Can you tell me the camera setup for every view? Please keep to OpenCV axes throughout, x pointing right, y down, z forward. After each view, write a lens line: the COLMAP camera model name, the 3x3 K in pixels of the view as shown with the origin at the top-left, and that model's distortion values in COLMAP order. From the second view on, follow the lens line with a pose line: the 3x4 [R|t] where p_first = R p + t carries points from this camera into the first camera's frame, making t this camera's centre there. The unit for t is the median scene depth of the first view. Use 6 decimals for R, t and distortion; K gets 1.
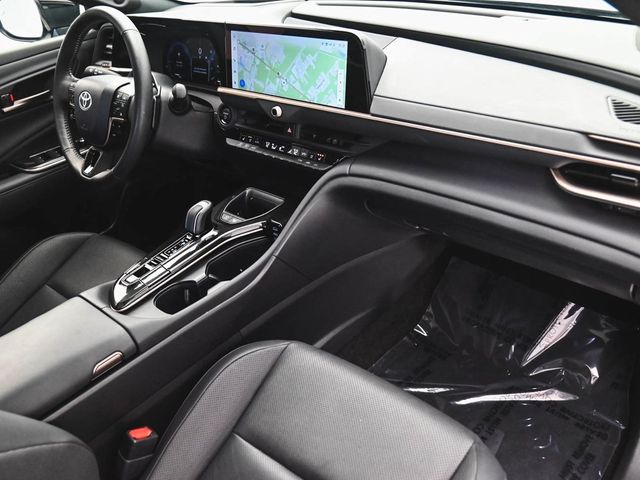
lens RADIAL K [[570.4, 0, 318.0], [0, 570.4, 238.6], [0, 0, 1]] dist [-0.033031, 0.015795]
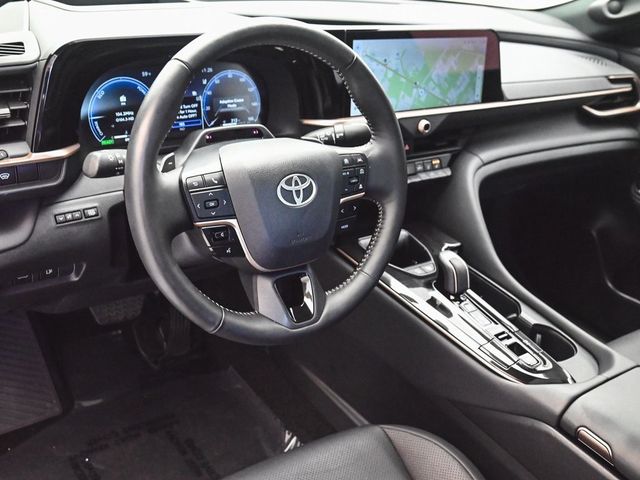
lens RADIAL K [[672.3, 0, 318.1], [0, 672.3, 241.9], [0, 0, 1]] dist [0.005018, 0.000000]
pose [[0.203247, -0.353335, 0.913151, -1.107106], [0.374069, 0.889894, 0.261077, -0.395739], [-0.904855, 0.288518, 0.313040, 0.881766]]
